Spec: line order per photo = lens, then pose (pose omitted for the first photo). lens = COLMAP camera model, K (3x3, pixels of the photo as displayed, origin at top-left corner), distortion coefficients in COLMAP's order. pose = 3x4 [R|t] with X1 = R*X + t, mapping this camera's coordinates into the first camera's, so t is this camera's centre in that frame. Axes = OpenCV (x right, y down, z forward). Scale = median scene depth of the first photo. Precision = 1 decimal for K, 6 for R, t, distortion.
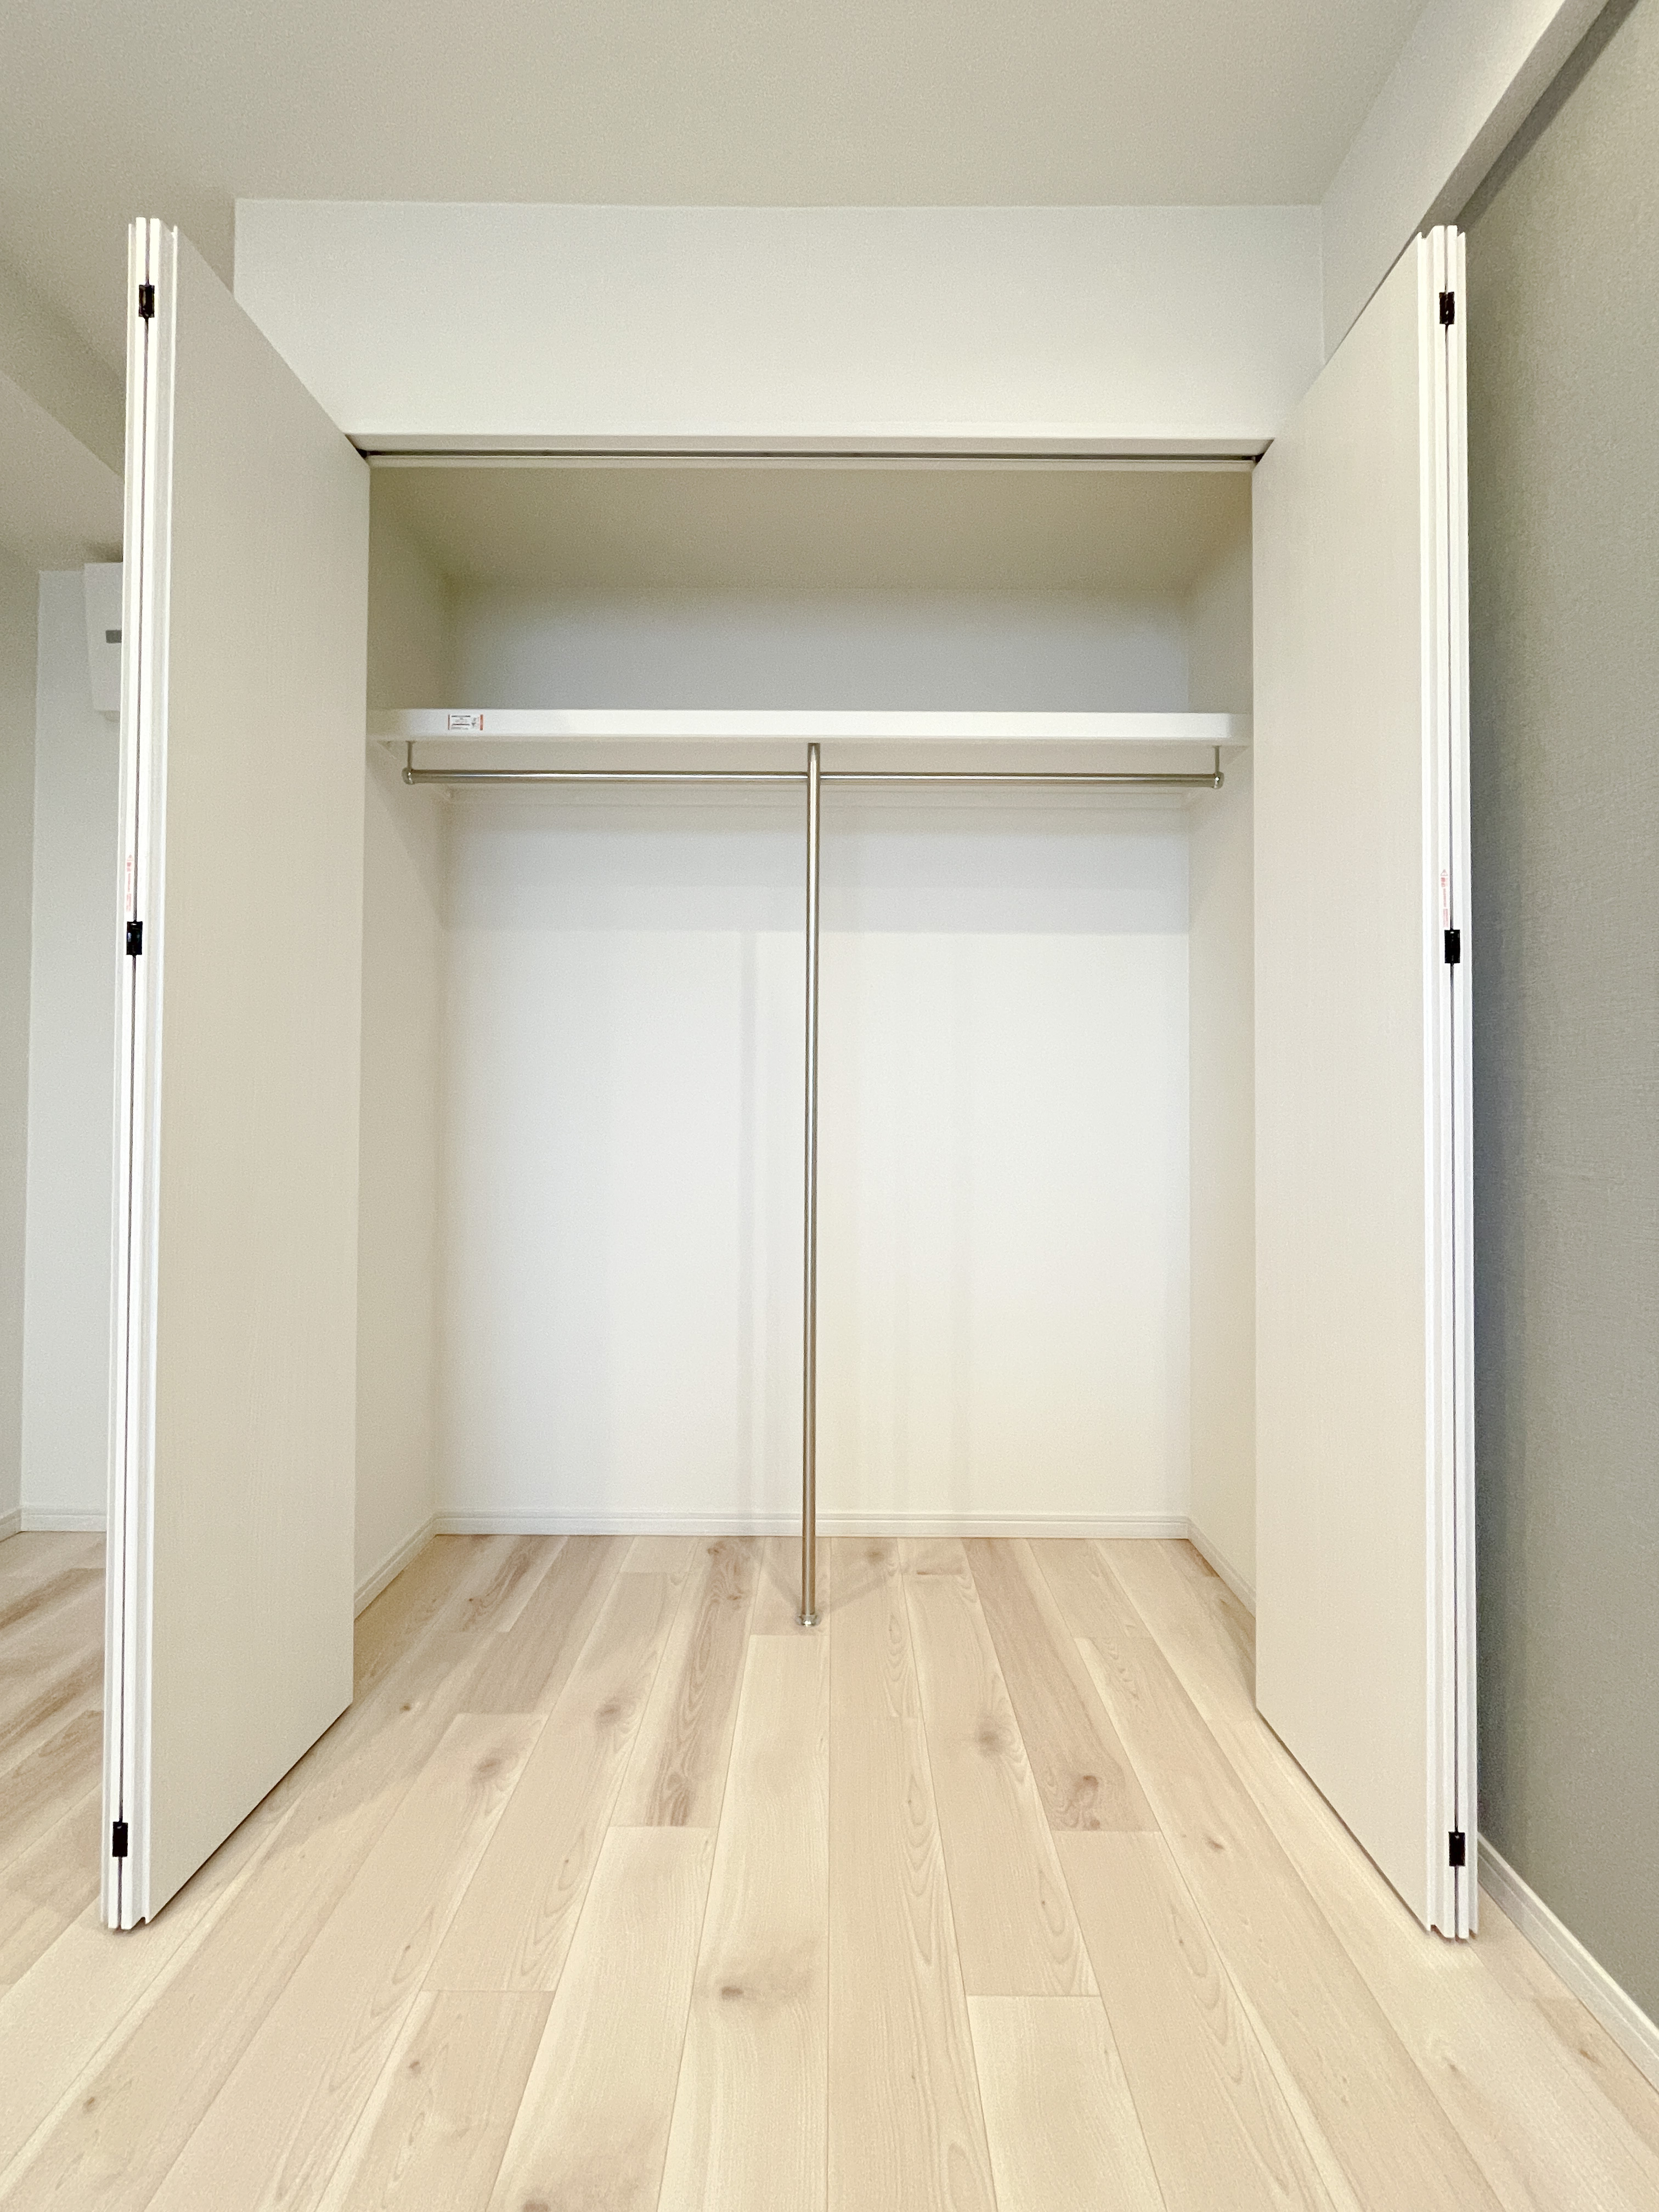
lens RADIAL K [[912.2, 0, 831.2], [0, 912.2, 1105.8], [0, 0, 1]] dist [0.000182, 0.000614]
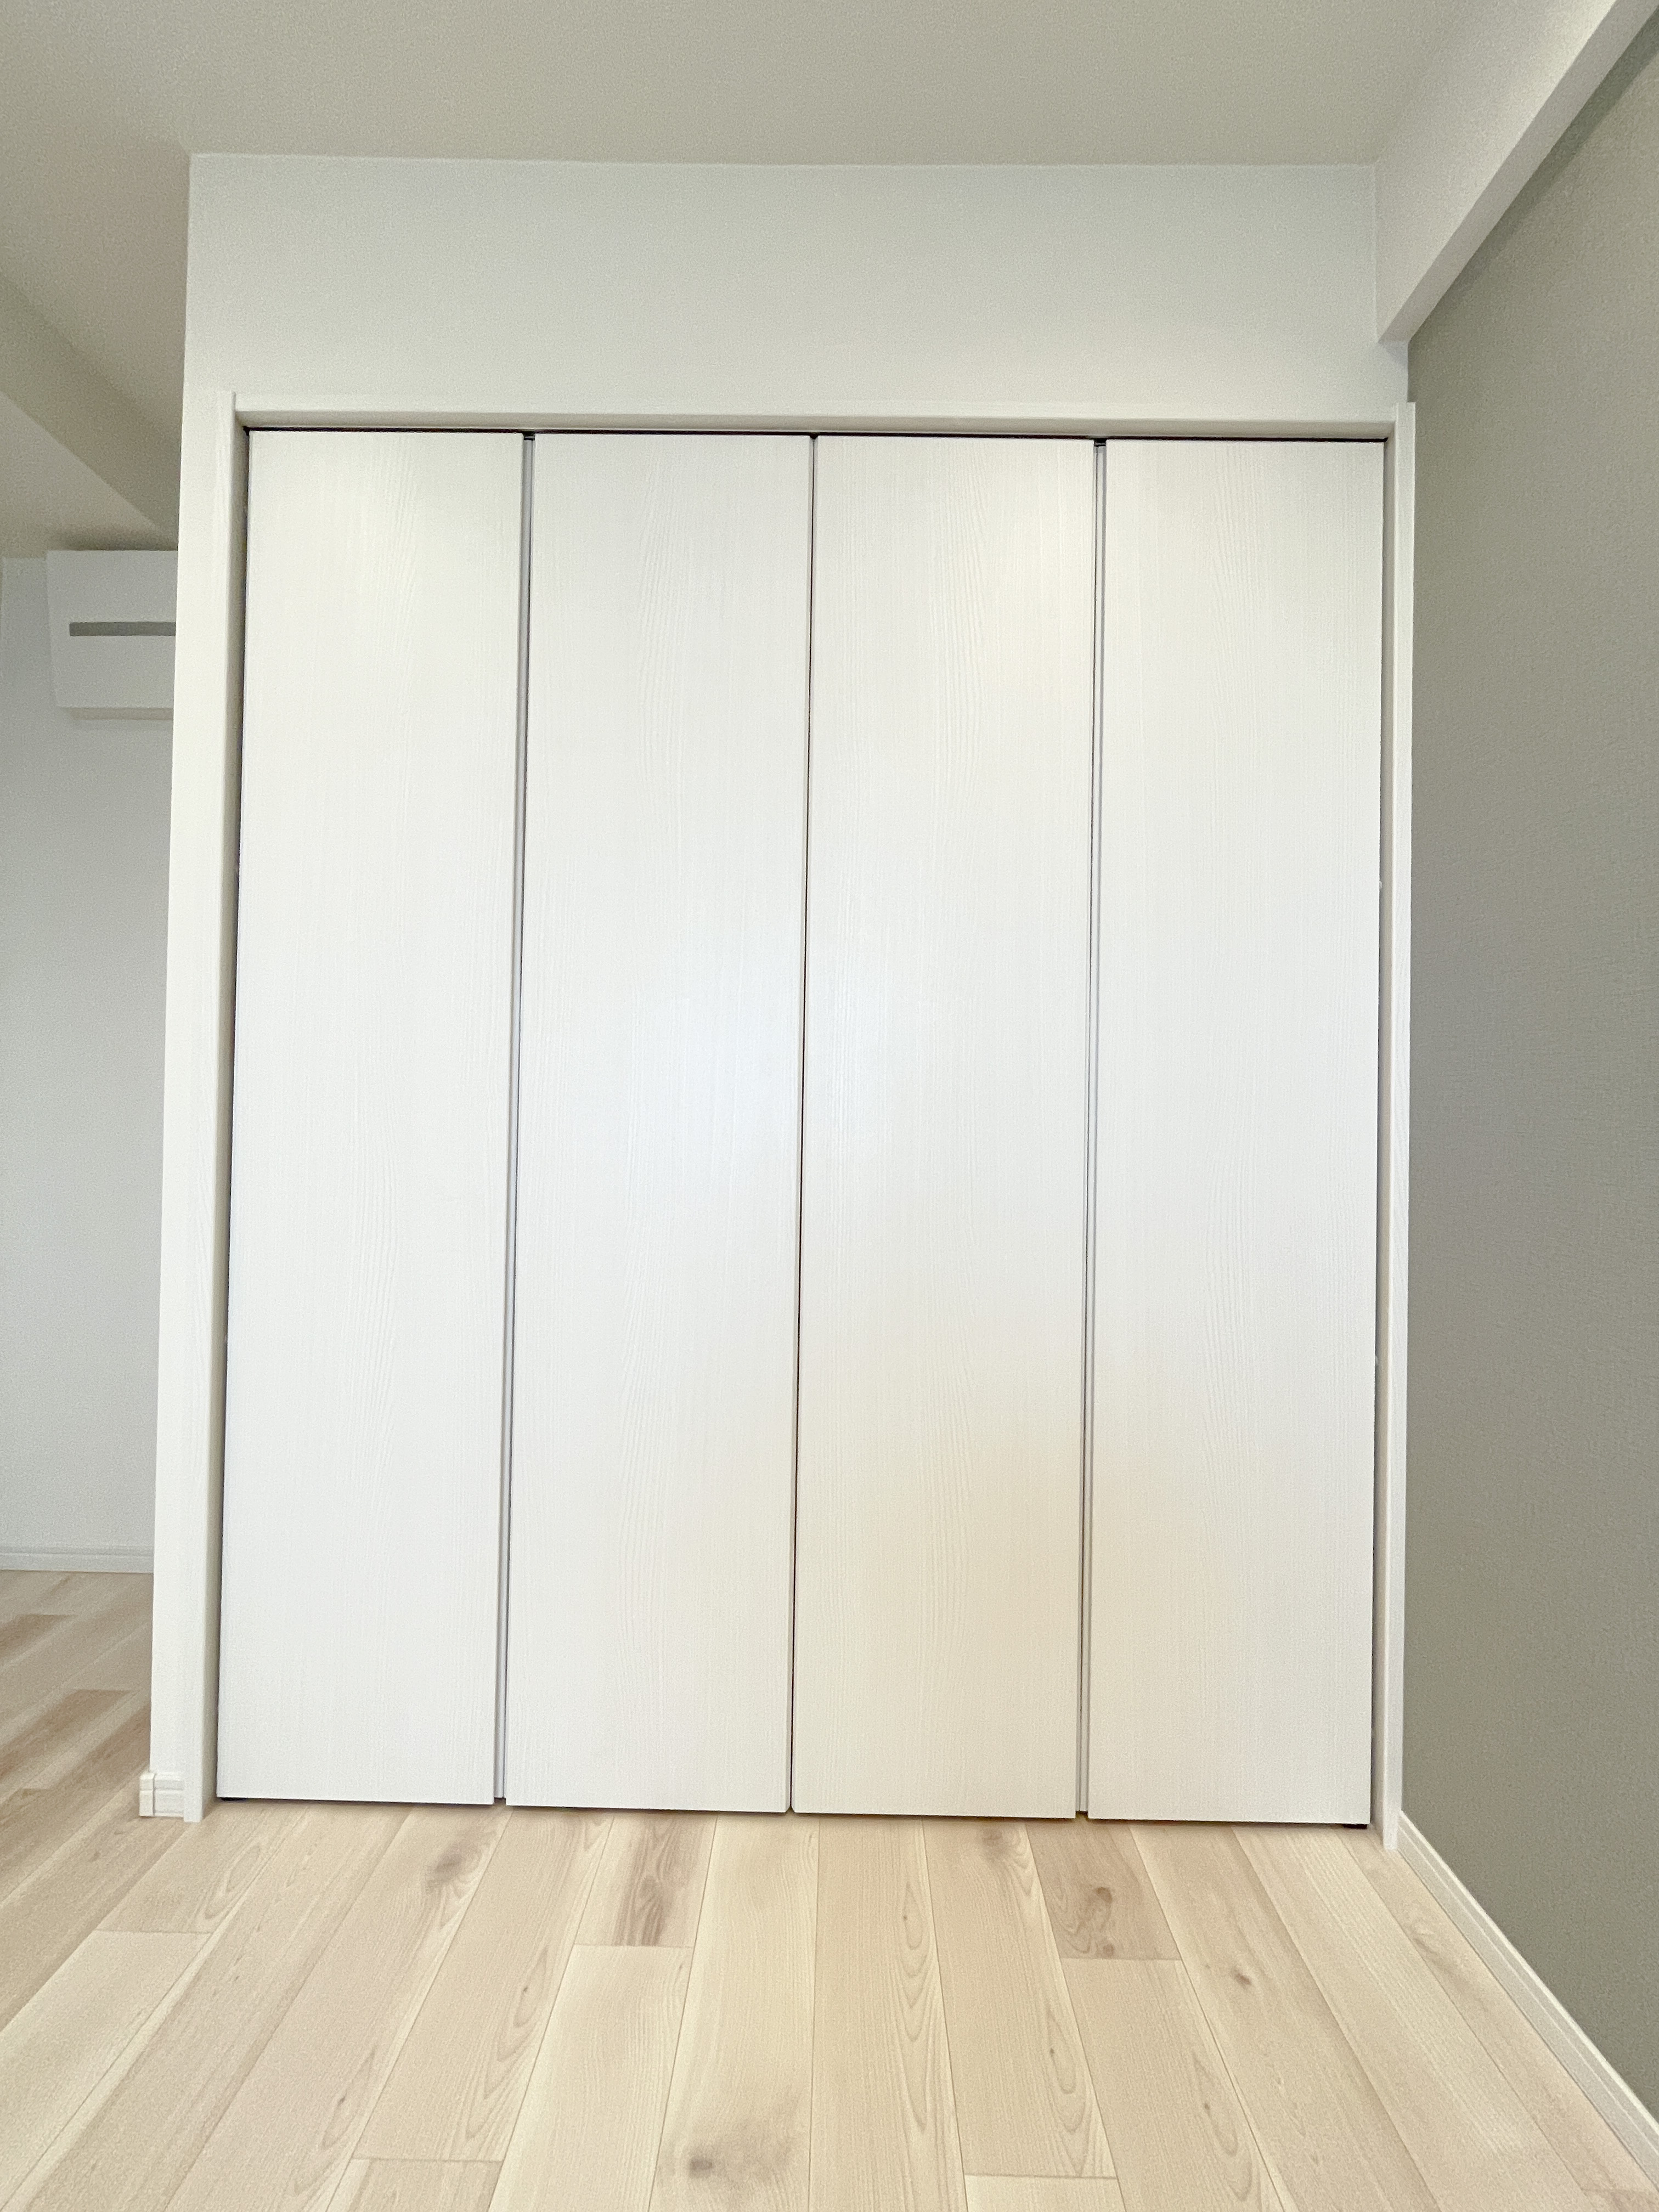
lens RADIAL K [[912.2, 0, 828.7], [0, 912.2, 1106.4], [0, 0, 1]] dist [0.000182, 0.000614]
pose [[0.999879, 0.011705, -0.010242, 0.010229], [-0.011646, 0.999915, 0.005838, -0.055691], [0.010309, -0.005718, 0.999931, 0.096629]]
